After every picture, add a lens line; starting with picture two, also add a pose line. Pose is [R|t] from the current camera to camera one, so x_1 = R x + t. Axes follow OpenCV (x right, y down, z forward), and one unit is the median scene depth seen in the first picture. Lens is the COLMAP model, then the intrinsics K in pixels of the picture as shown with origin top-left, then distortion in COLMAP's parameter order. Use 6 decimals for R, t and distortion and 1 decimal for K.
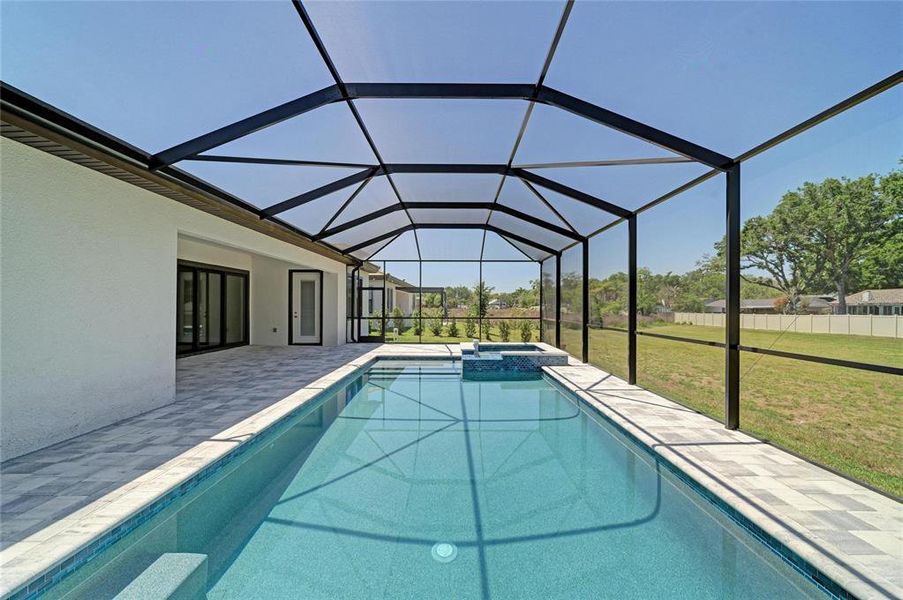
lens RADIAL K [[376.3, 0, 451.5], [0, 376.3, 300.0], [0, 0, 1]] dist [-0.012049, 0.000226]
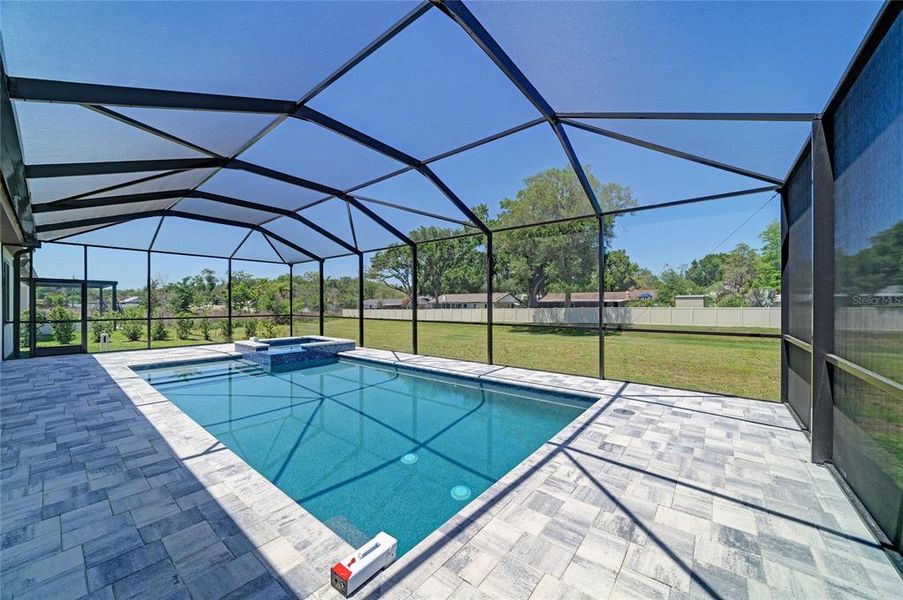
lens RADIAL K [[332.0, 0, 456.0], [0, 332.0, 303.7], [0, 0, 1]] dist [-0.030367, 0.007523]
pose [[0.618223, -0.002181, 0.786000, -0.276975], [-0.009719, 0.999898, 0.010419, -0.000328], [-0.785943, -0.014081, 0.618139, 0.013514]]
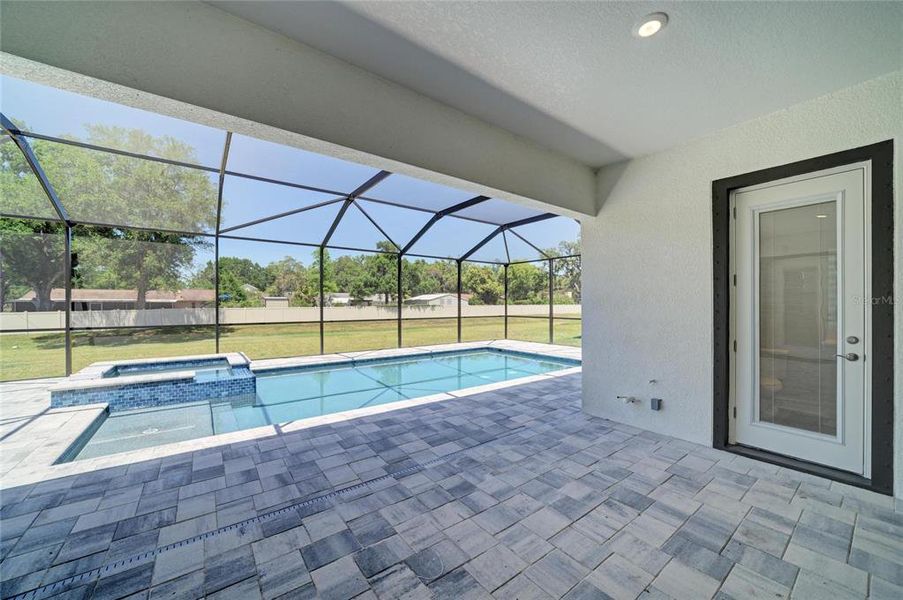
lens RADIAL K [[332.0, 0, 456.0], [0, 332.0, 303.7], [0, 0, 1]] dist [-0.030367, 0.007523]
pose [[-0.607067, -0.000831, 0.794650, -0.546352], [-0.012114, 0.999893, -0.008209, 0.008248], [-0.794558, -0.014610, -0.607012, 0.793305]]
